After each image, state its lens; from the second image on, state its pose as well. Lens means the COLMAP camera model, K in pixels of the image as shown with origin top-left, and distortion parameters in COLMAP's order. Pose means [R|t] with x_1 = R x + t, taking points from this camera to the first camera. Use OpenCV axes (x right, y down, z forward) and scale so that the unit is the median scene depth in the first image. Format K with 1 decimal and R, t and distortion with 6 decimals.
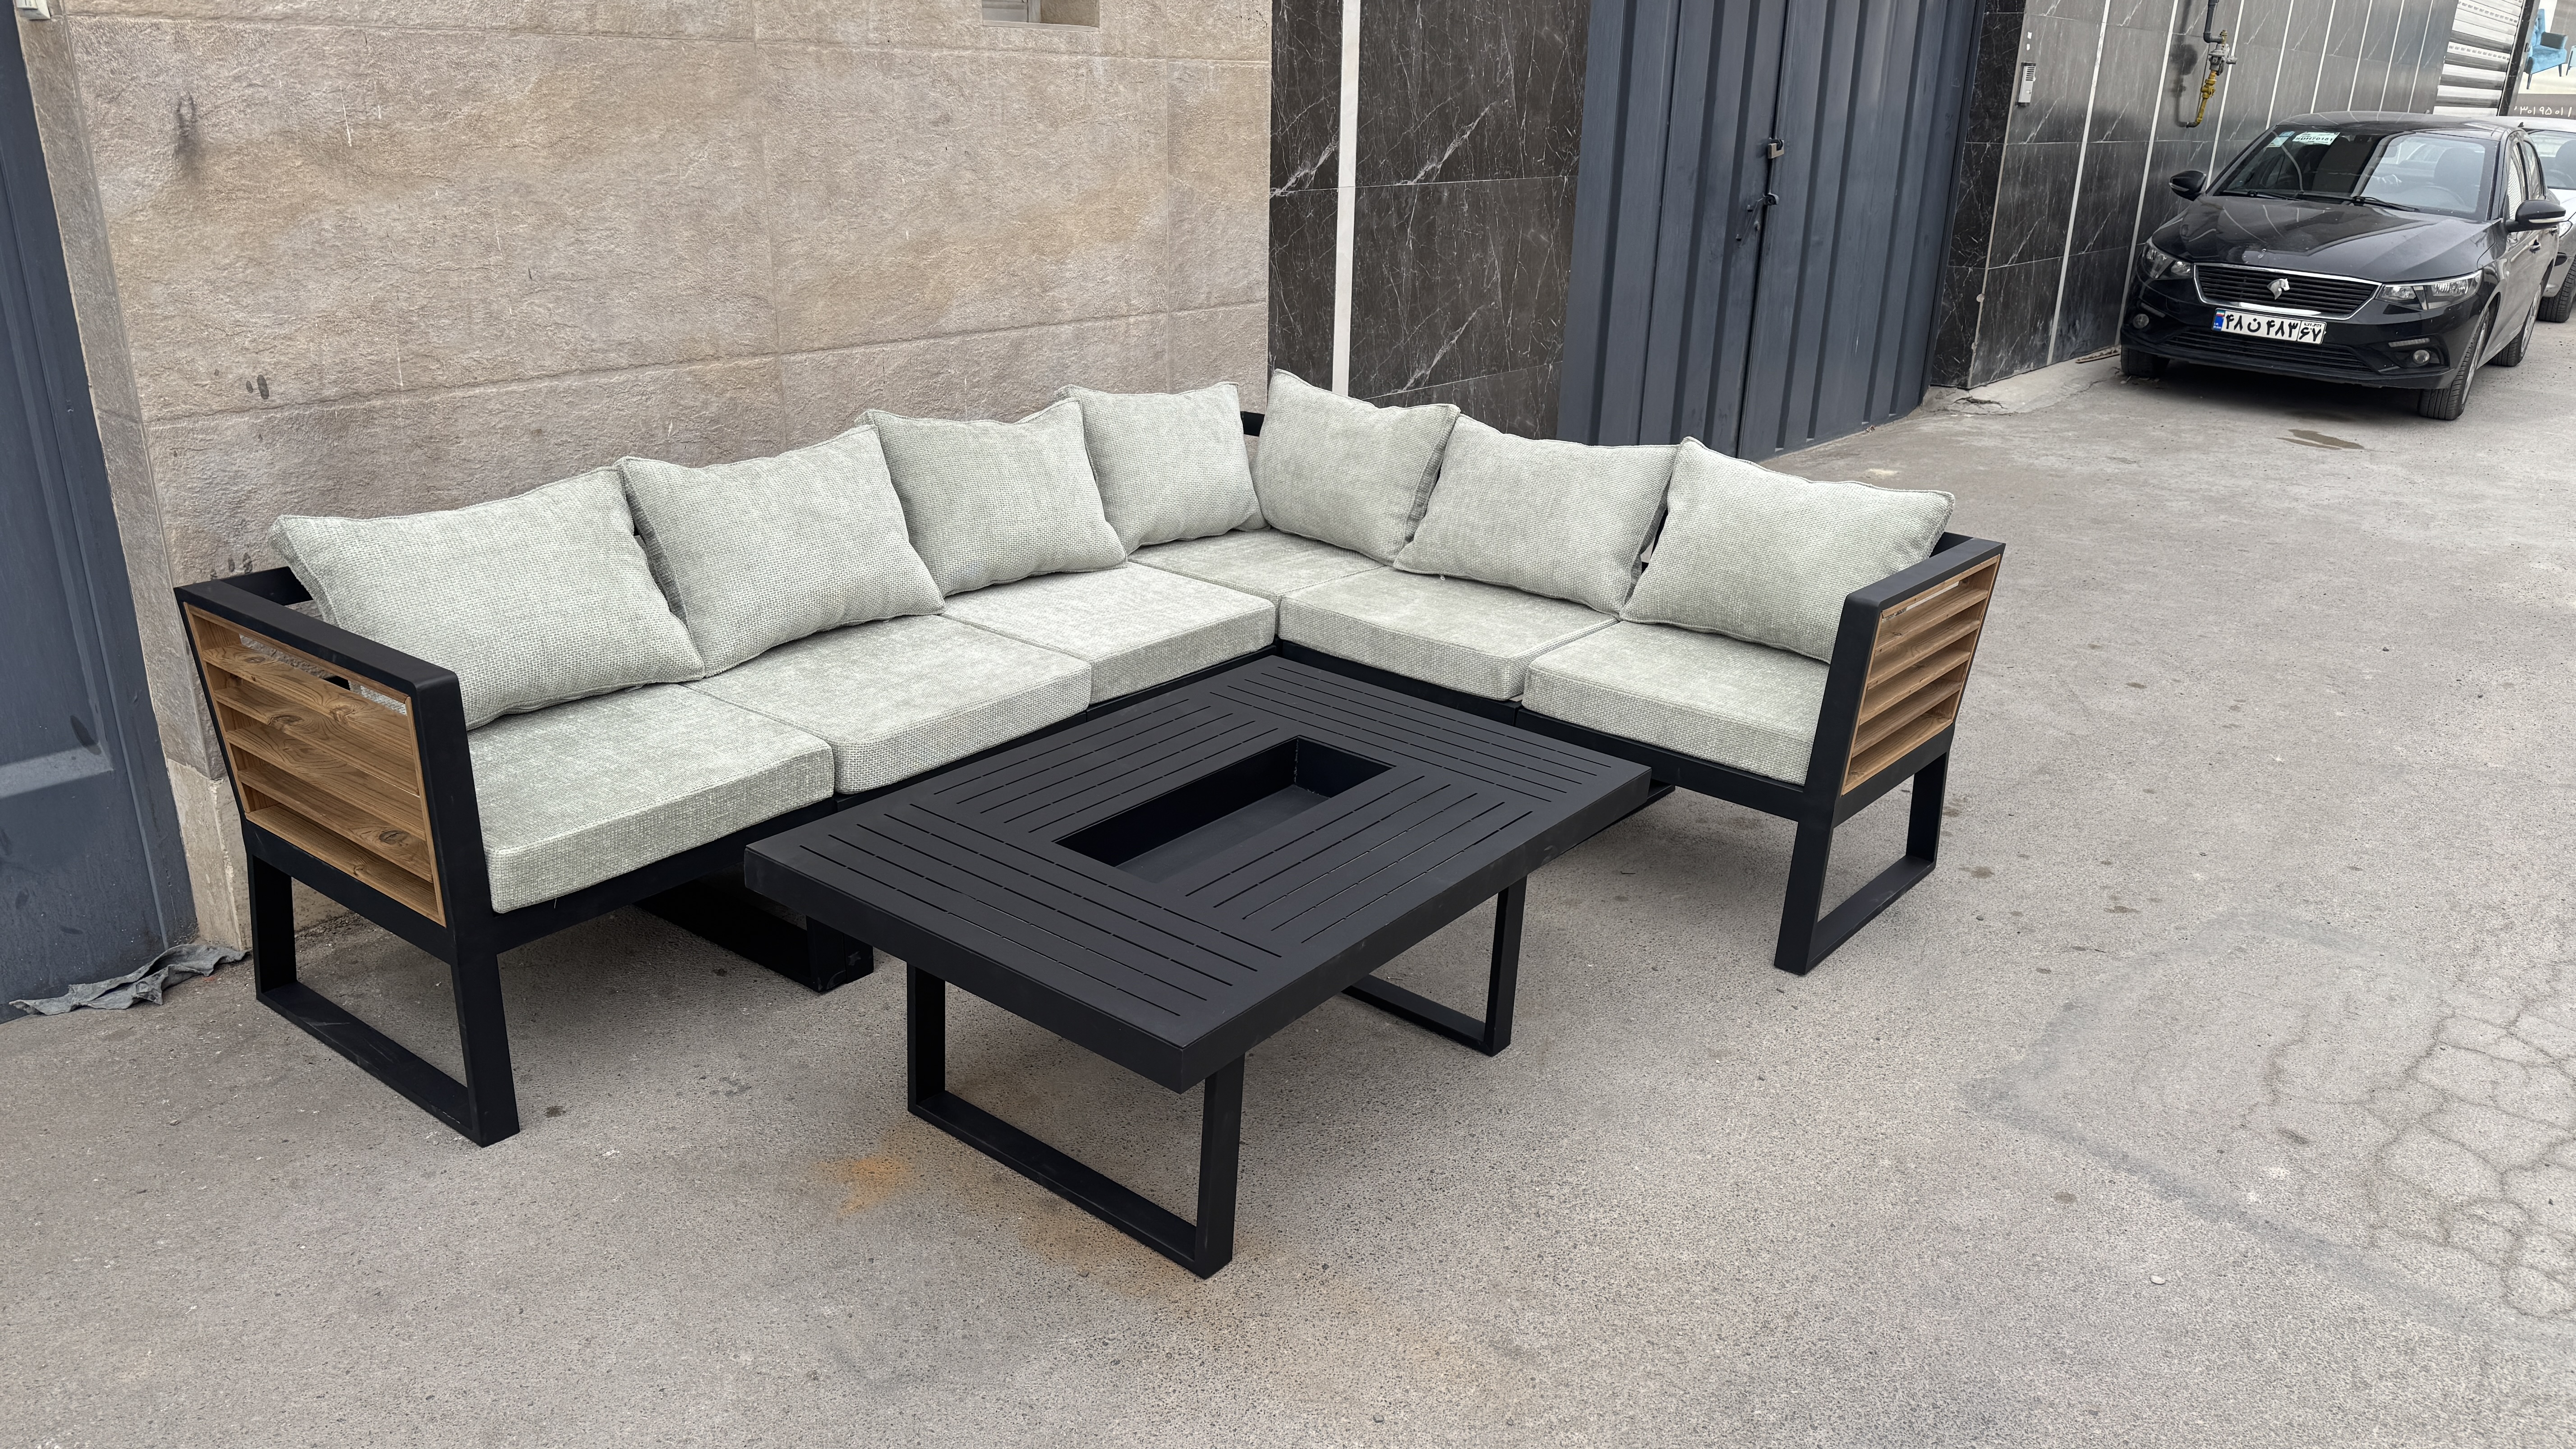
lens RADIAL K [[1816.7, 0, 1309.9], [0, 1816.7, 772.3], [0, 0, 1]] dist [0.067421, -0.104081]
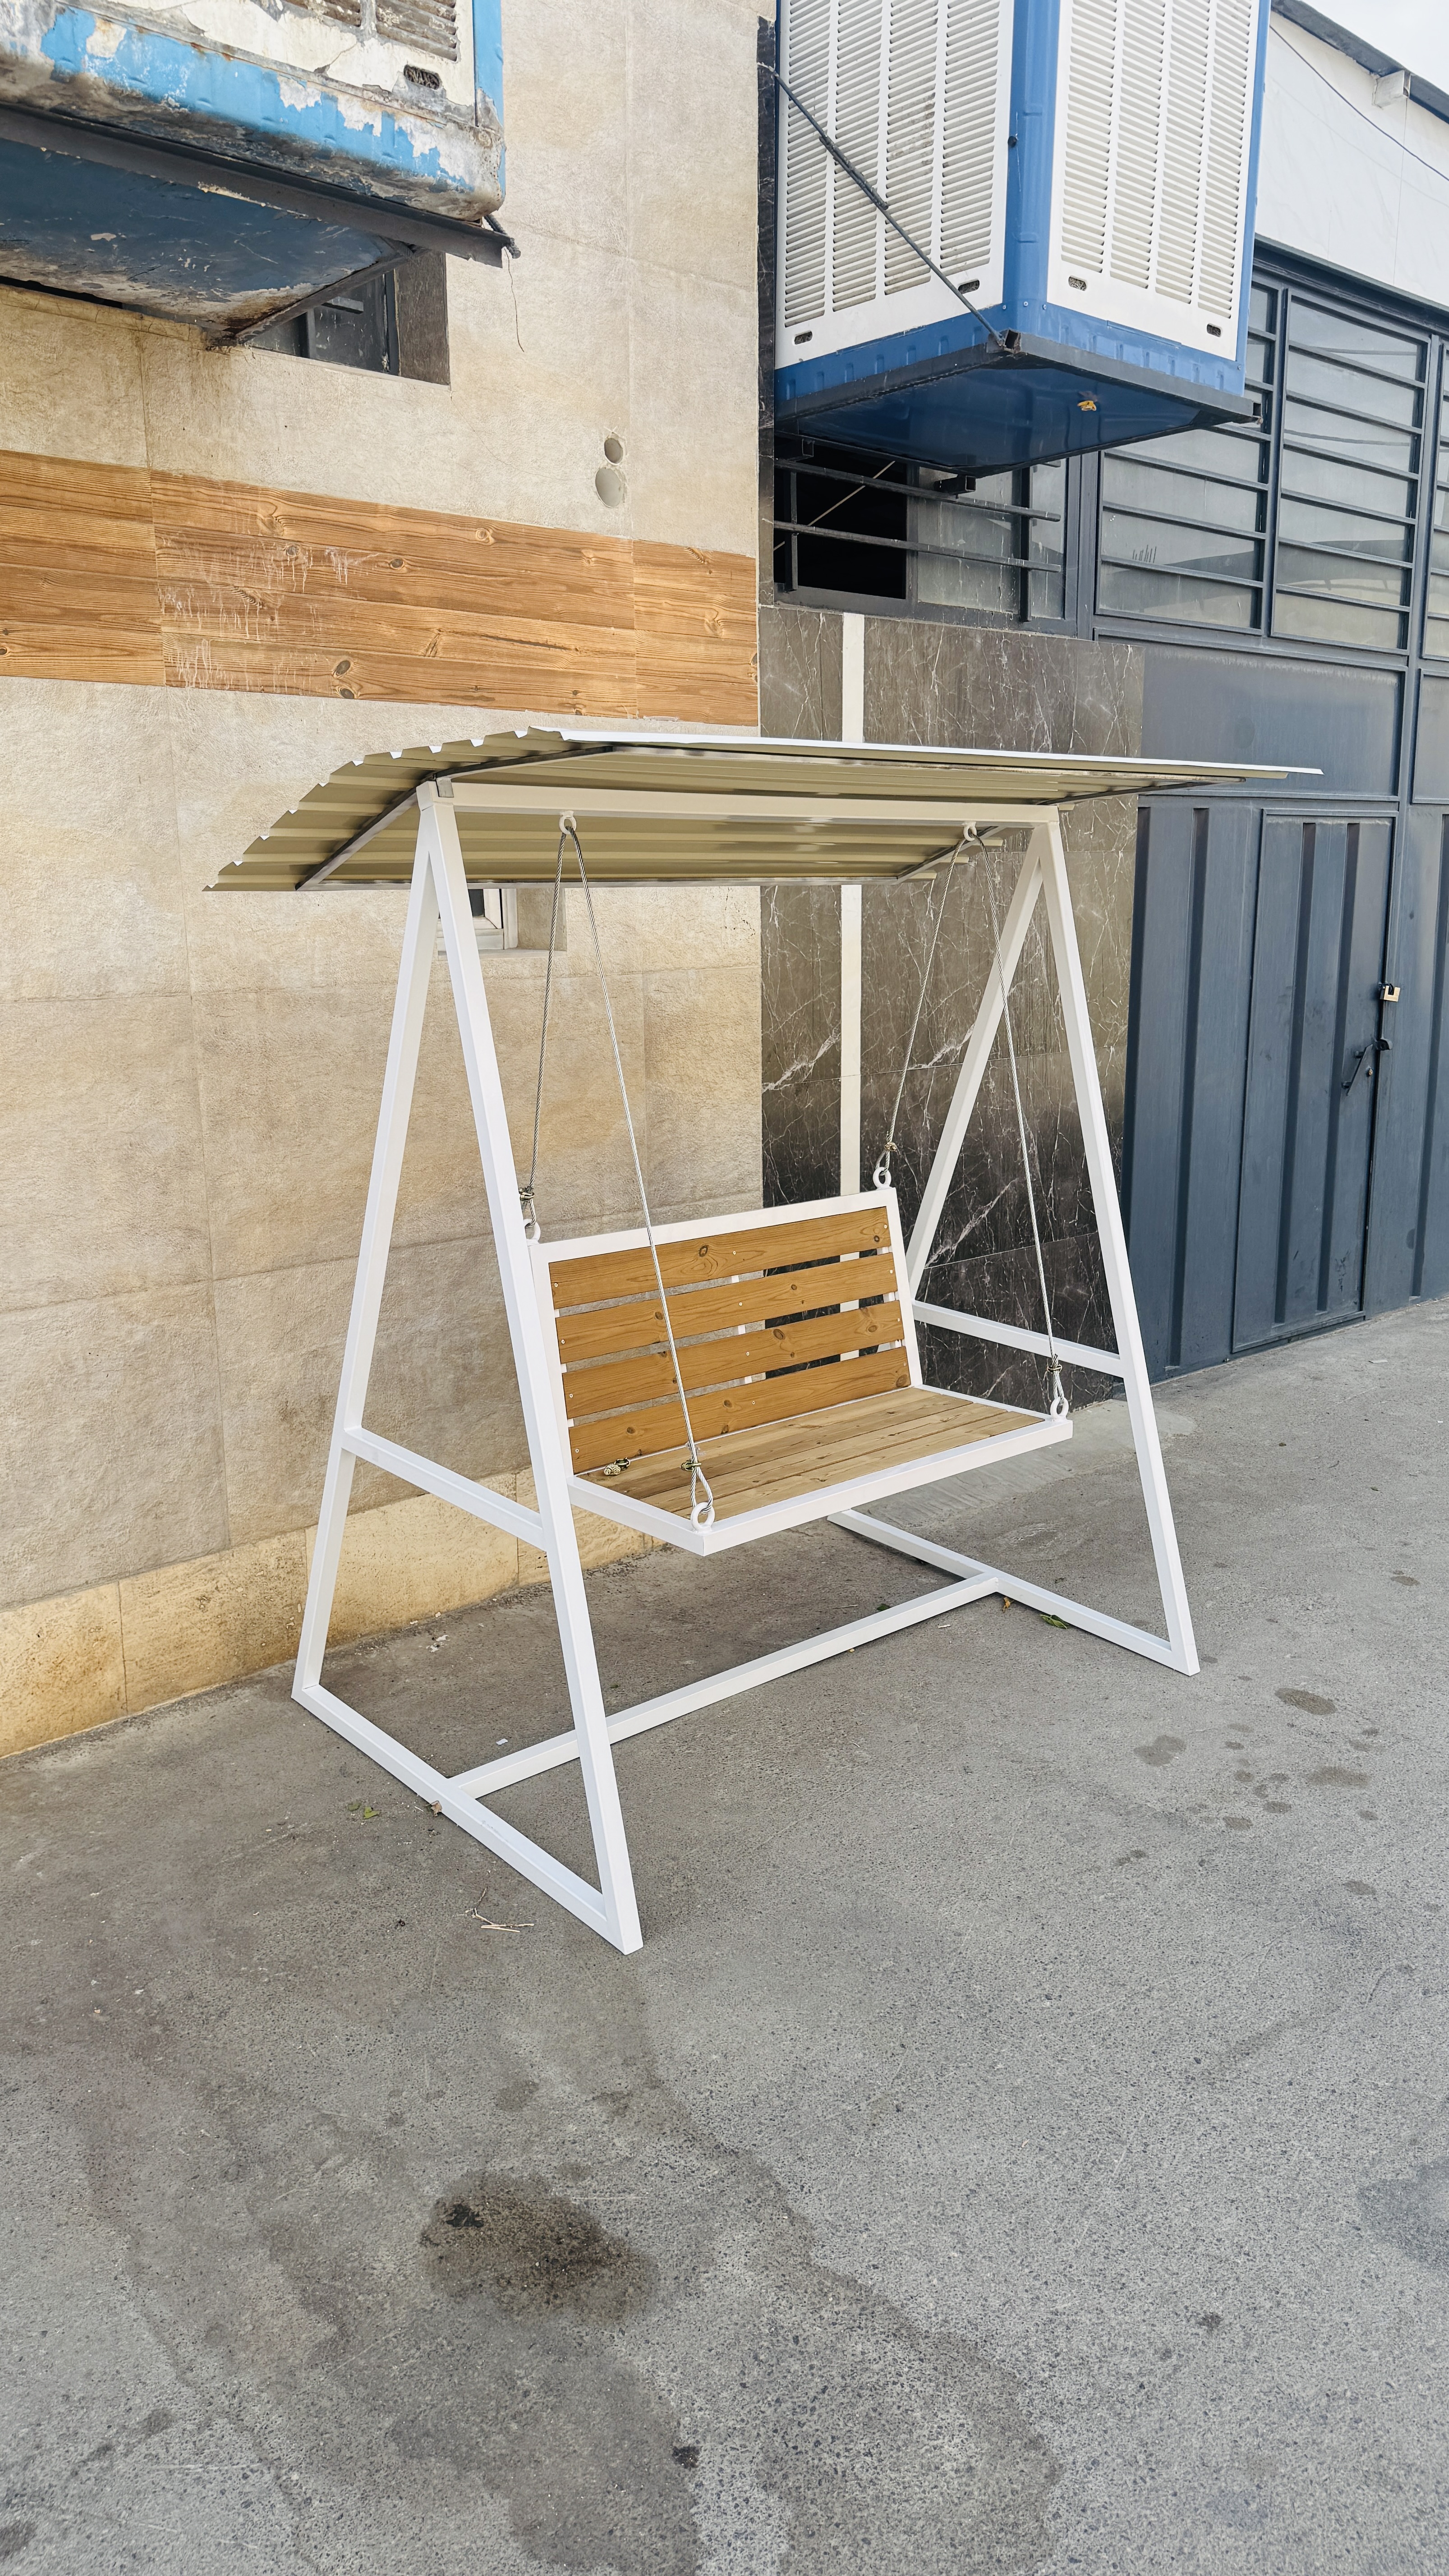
lens RADIAL K [[1816.7, 0, 723.0], [0, 1816.7, 1286.7], [0, 0, 1]] dist [0.067421, -0.104081]
pose [[0.983911, 0.006575, -0.178537, 0.161703], [-0.031232, 0.990265, -0.135647, -0.088019], [0.175907, 0.139040, 0.974538, 0.050006]]
